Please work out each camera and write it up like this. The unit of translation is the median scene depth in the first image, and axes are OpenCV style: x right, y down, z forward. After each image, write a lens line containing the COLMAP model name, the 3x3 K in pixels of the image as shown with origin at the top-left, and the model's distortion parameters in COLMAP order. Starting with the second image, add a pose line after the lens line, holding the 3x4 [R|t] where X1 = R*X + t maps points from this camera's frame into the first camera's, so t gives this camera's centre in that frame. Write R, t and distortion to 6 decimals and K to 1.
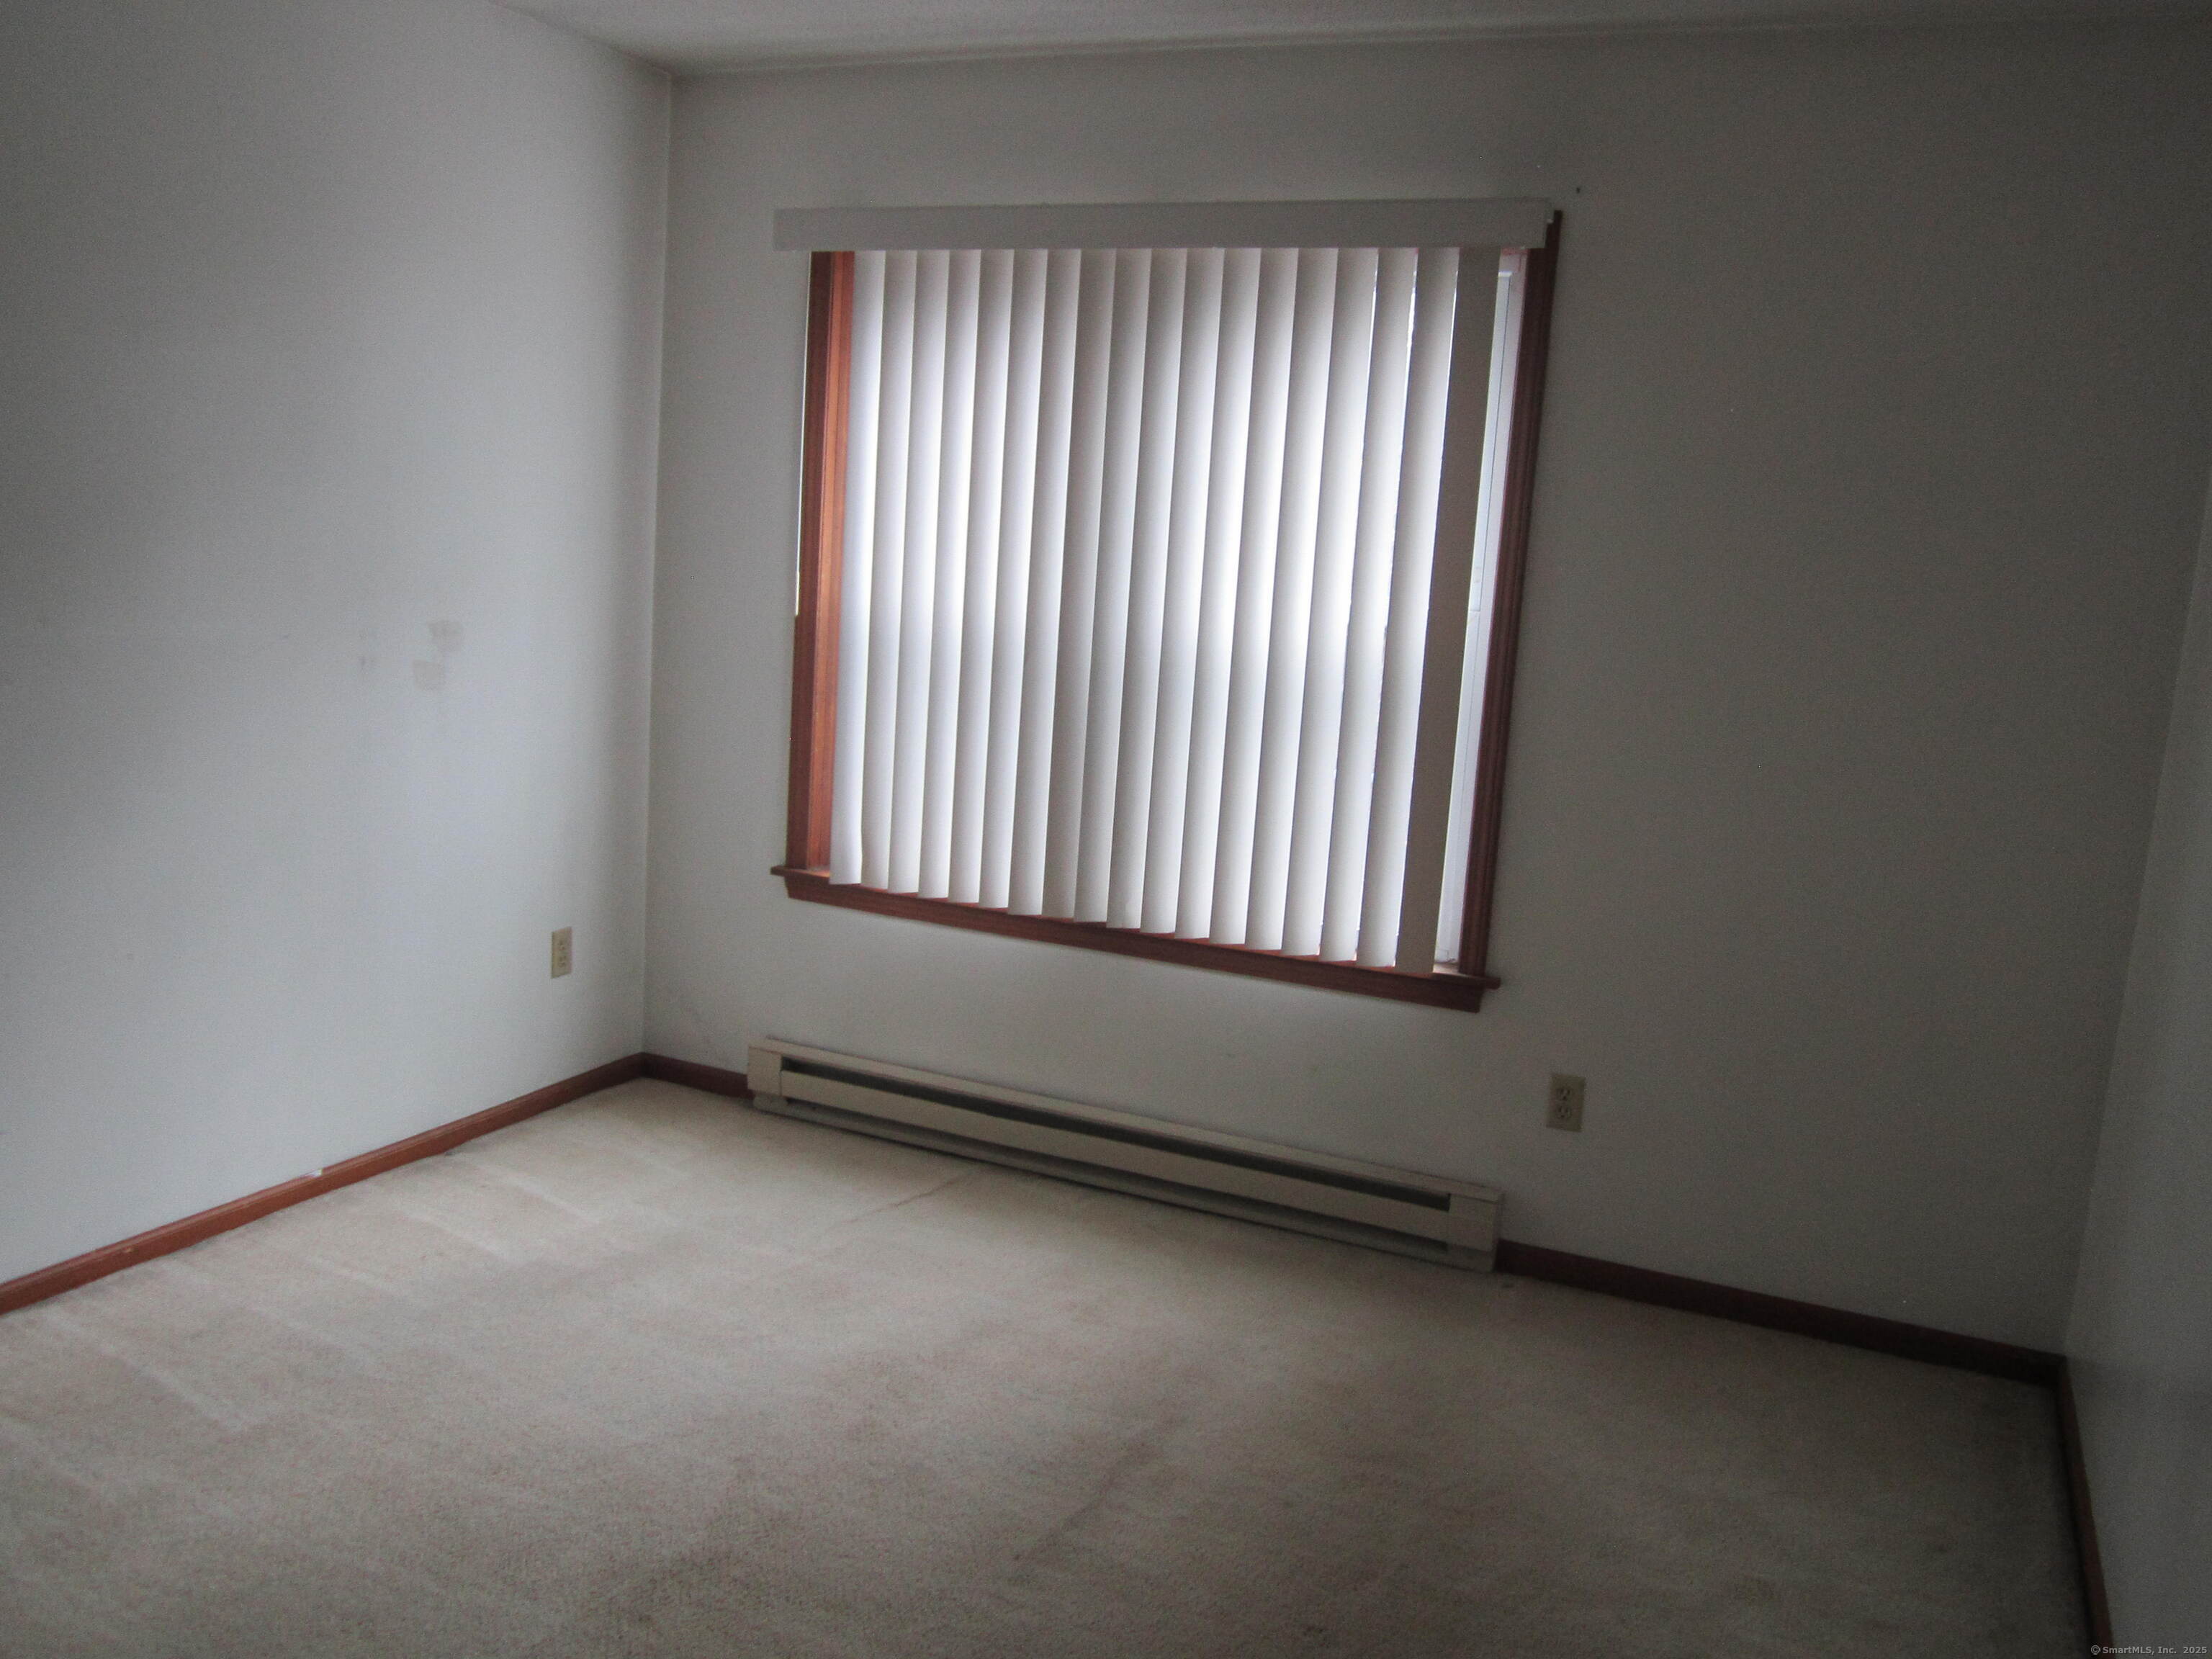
lens RADIAL K [[1797.3, 0, 1106.0], [0, 1797.3, 829.5], [0, 0, 1]] dist [0.005627, 0.001442]
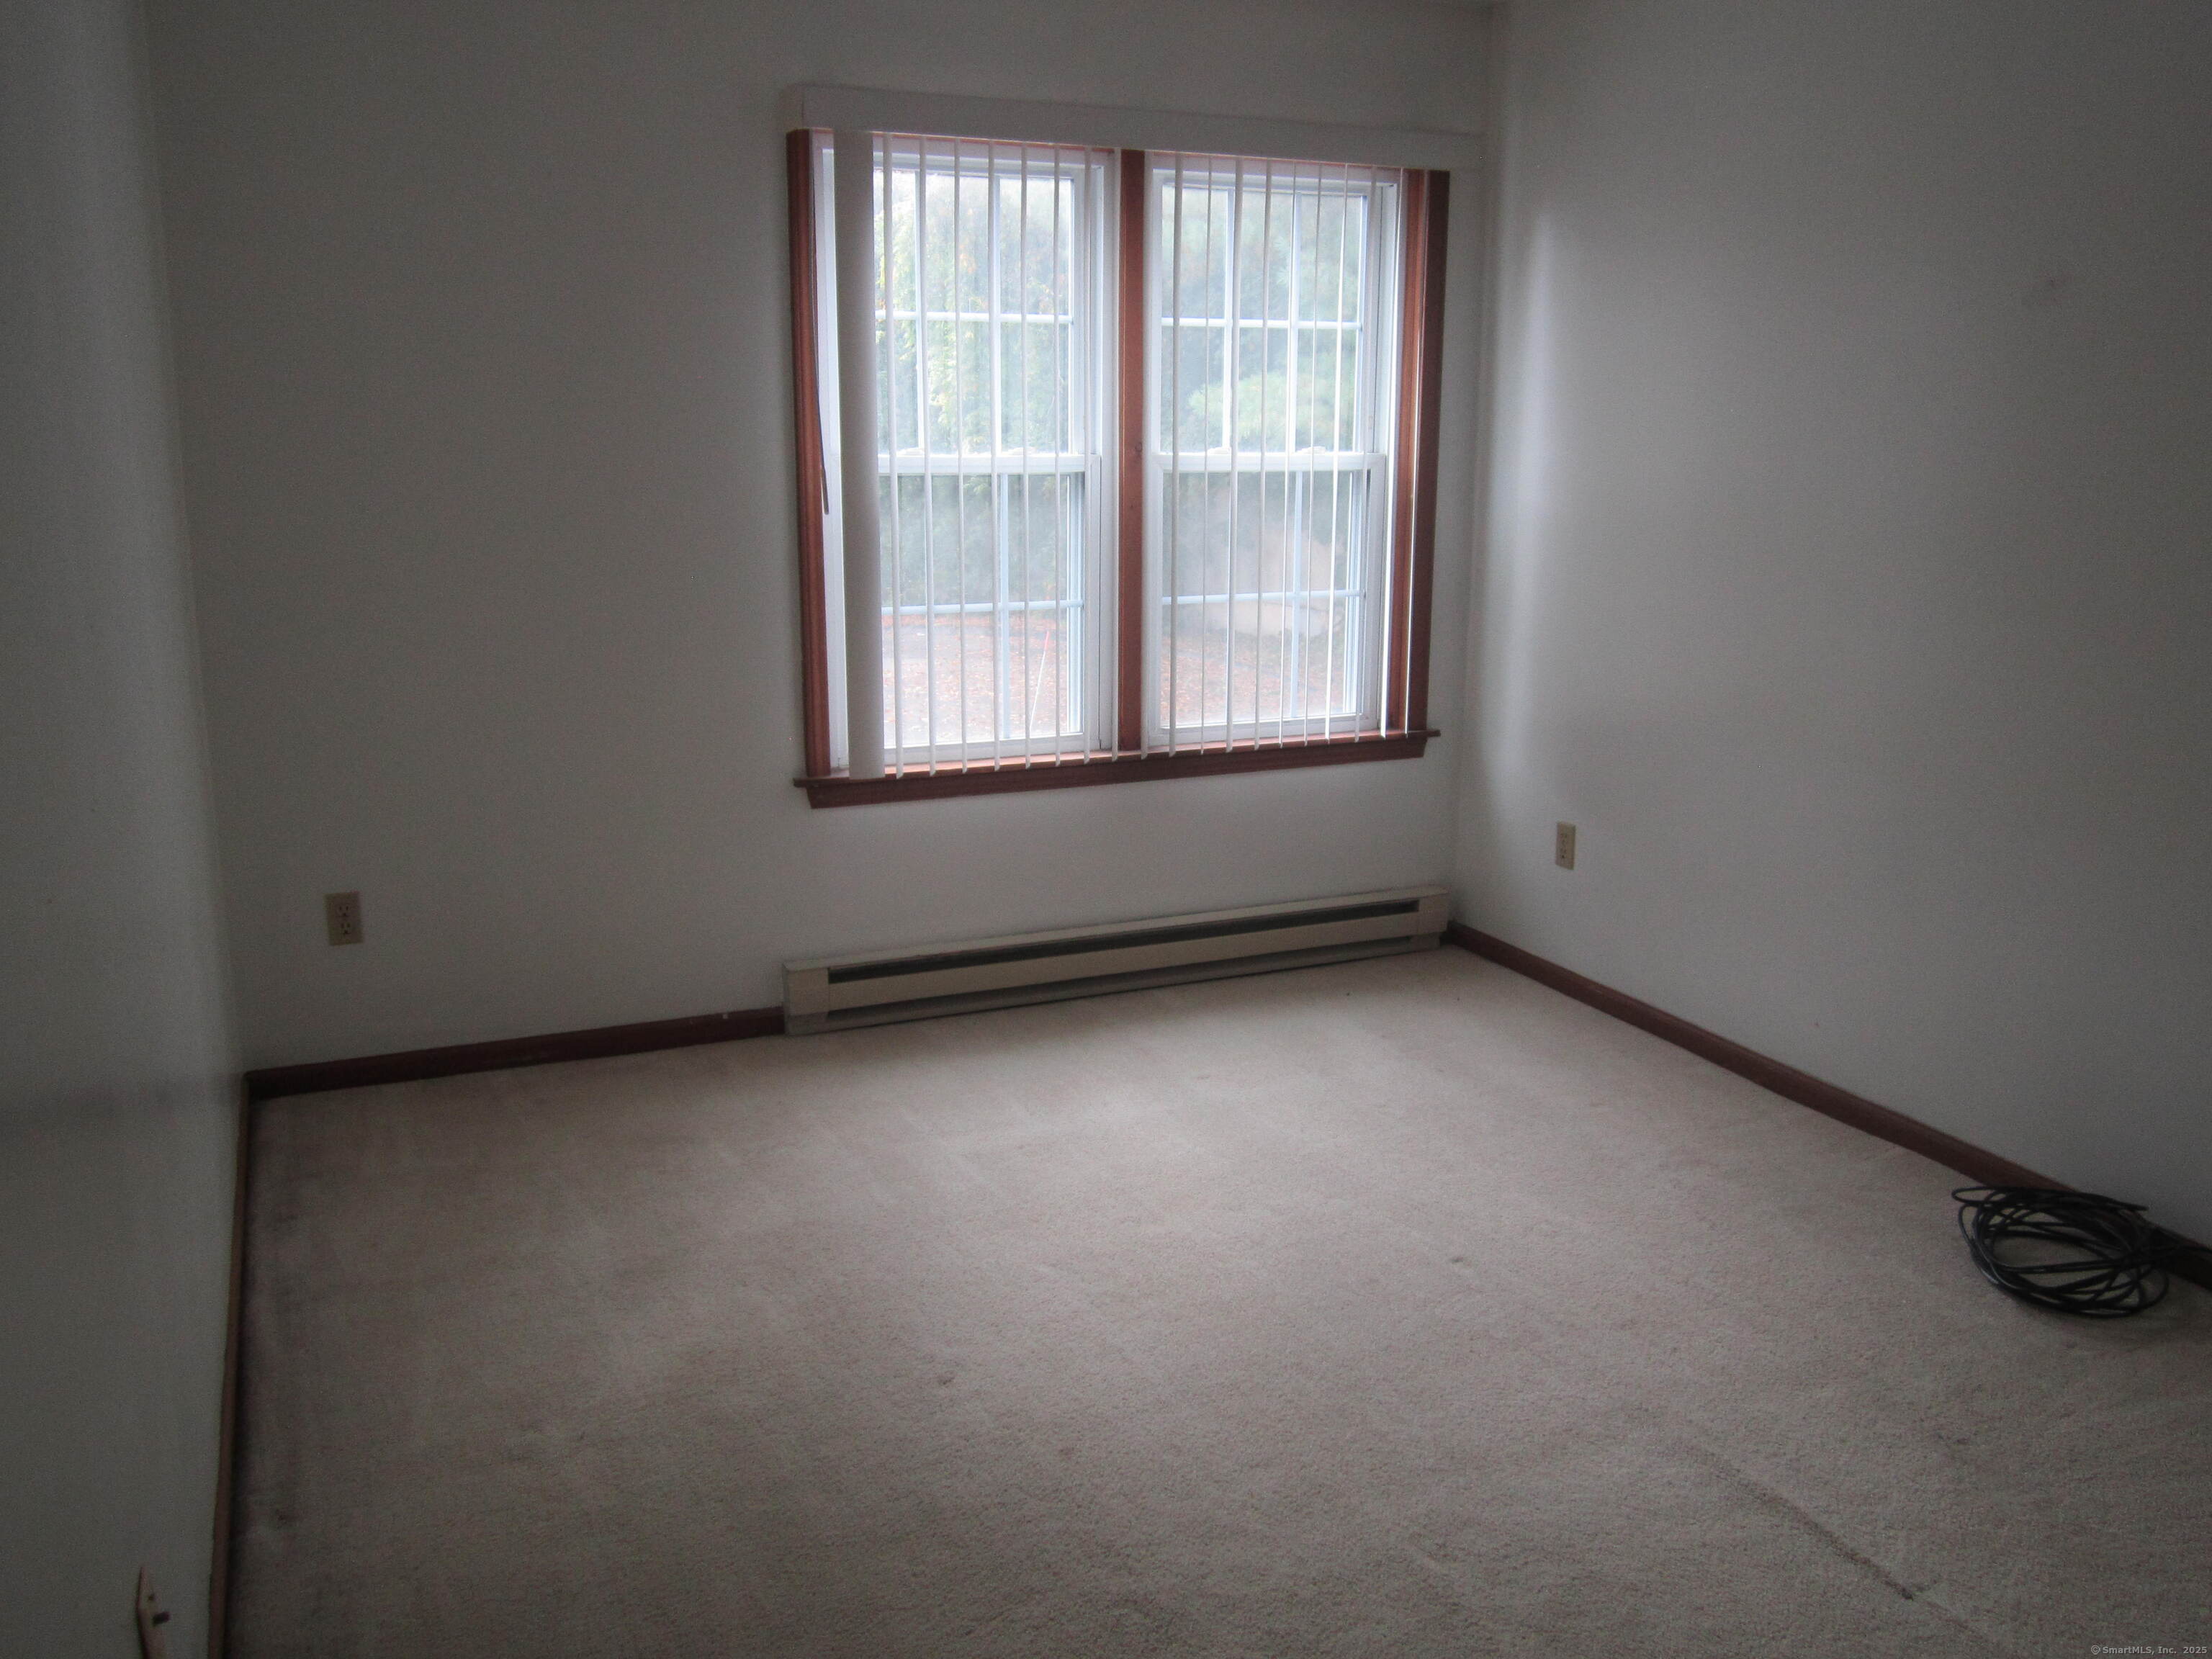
lens RADIAL K [[1797.3, 0, 1106.0], [0, 1797.3, 829.5], [0, 0, 1]] dist [0.005627, 0.001442]
pose [[0.652873, -0.237982, 0.719112, -0.822306], [0.139078, 0.970885, 0.195037, -0.124173], [-0.744590, -0.027322, 0.666962, 0.268674]]
